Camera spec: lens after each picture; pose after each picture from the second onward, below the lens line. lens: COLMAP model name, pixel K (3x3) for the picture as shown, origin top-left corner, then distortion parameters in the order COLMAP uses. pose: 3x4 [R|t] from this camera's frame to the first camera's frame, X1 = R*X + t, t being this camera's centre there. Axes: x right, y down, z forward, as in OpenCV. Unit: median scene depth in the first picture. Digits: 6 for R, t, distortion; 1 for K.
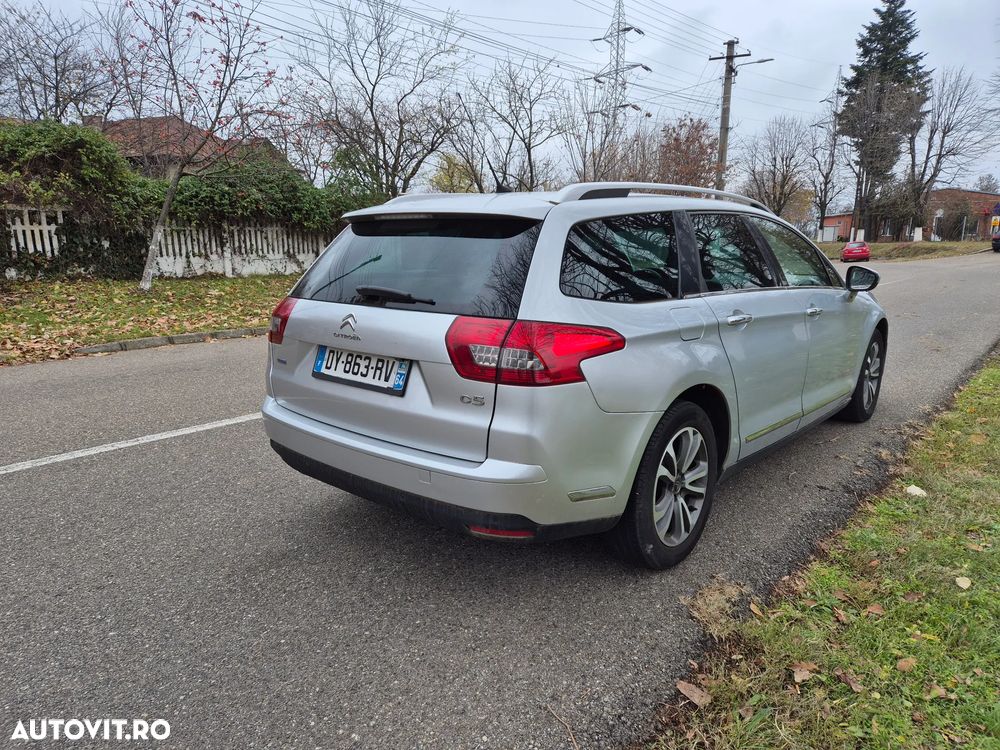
lens RADIAL K [[665.0, 0, 503.3], [0, 665.0, 377.0], [0, 0, 1]] dist [0.084399, -0.067205]
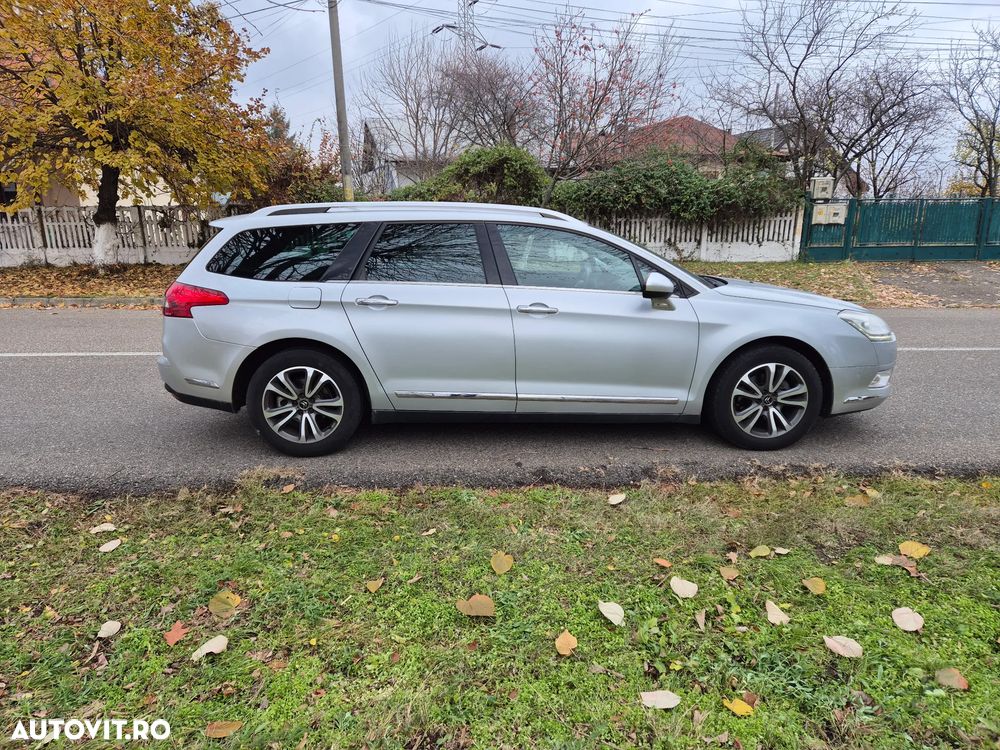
lens RADIAL K [[665.0, 0, 503.3], [0, 665.0, 377.0], [0, 0, 1]] dist [0.084399, -0.067205]
pose [[0.684523, 0.167928, -0.709386, 0.323537], [-0.152584, 0.984556, 0.085832, -0.019696], [0.712844, 0.049487, 0.699575, 0.051598]]
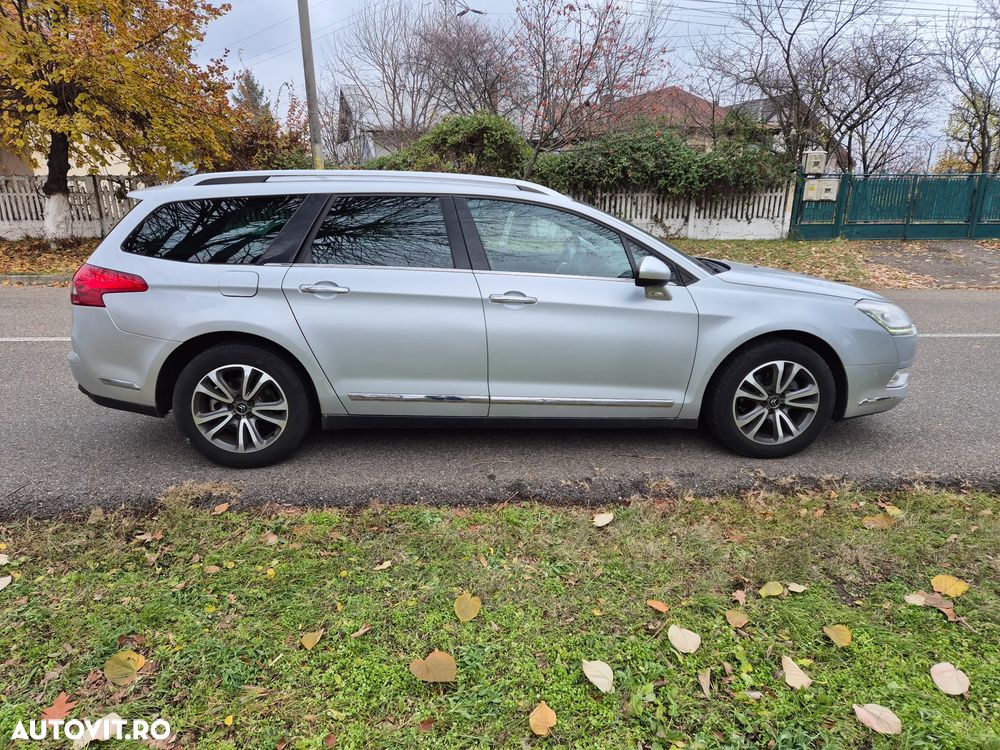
lens RADIAL K [[664.3, 0, 499.1], [0, 664.3, 383.3], [0, 0, 1]] dist [0.080078, -0.063060]
pose [[0.698156, 0.200701, -0.687239, 0.297028], [-0.156420, 0.979473, 0.127141, -0.025954], [0.698650, 0.018734, 0.715219, 0.082173]]
